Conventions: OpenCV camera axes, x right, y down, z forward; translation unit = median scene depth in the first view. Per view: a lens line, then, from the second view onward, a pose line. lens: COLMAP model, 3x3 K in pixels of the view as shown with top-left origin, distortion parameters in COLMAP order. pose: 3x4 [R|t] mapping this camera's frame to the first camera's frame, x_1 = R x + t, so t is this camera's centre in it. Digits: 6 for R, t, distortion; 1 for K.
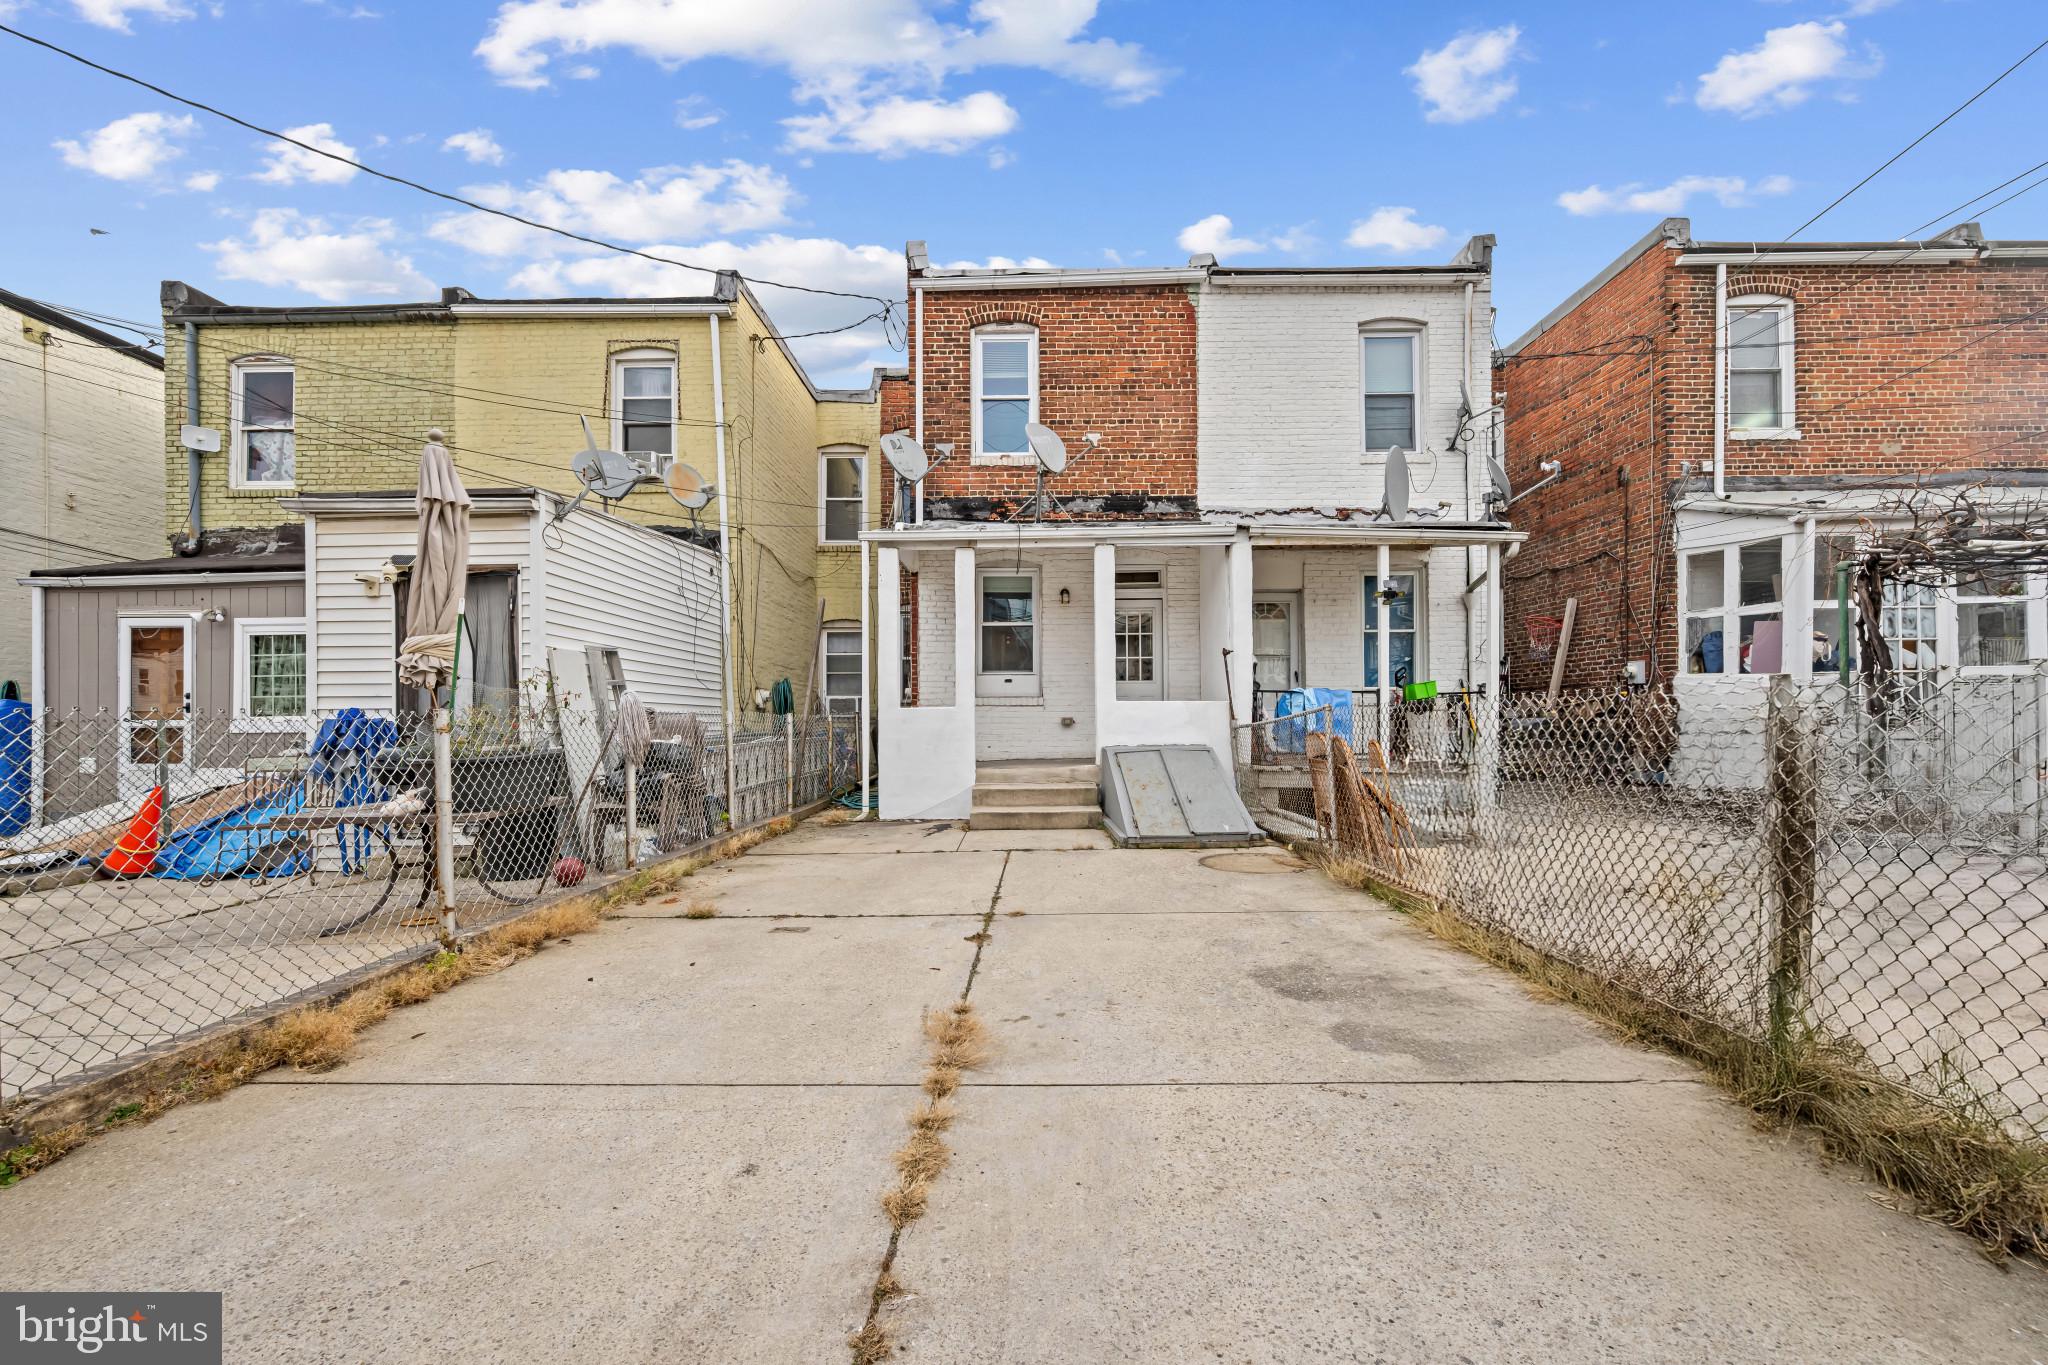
lens RADIAL K [[803.0, 0, 1018.8], [0, 803.0, 684.5], [0, 0, 1]] dist [-0.002262, -0.000245]
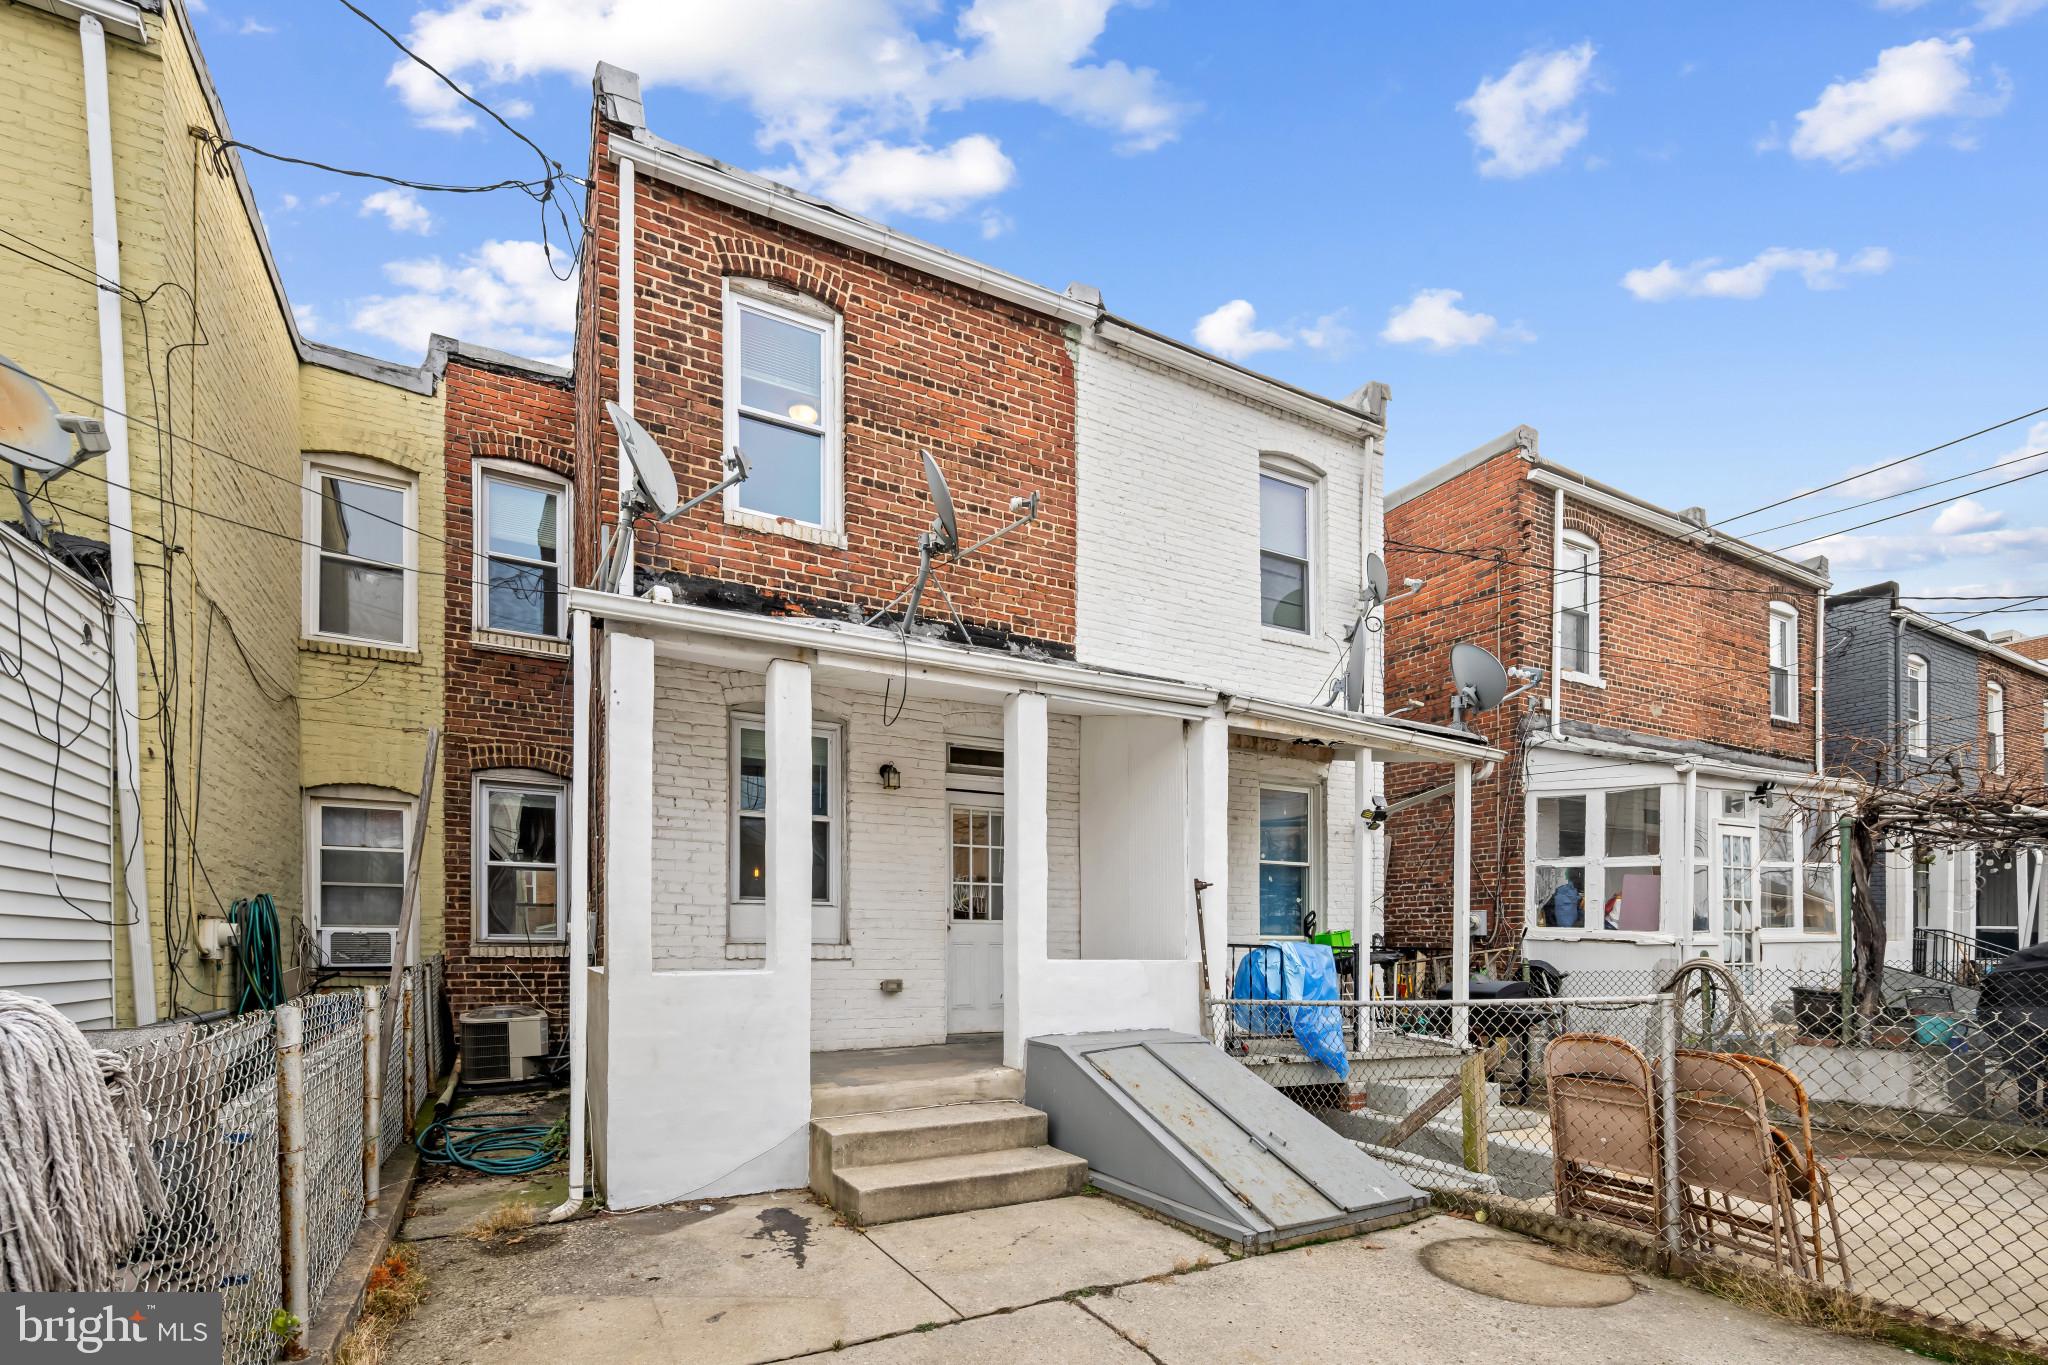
lens RADIAL K [[928.6, 0, 1021.2], [0, 928.6, 930.8], [0, 0, 1]] dist [-0.000740, -0.000372]
pose [[0.872288, 0.015935, 0.488733, -0.191155], [-0.028844, 0.999405, 0.018895, -0.011310], [-0.488142, -0.030579, 0.872229, 0.339808]]
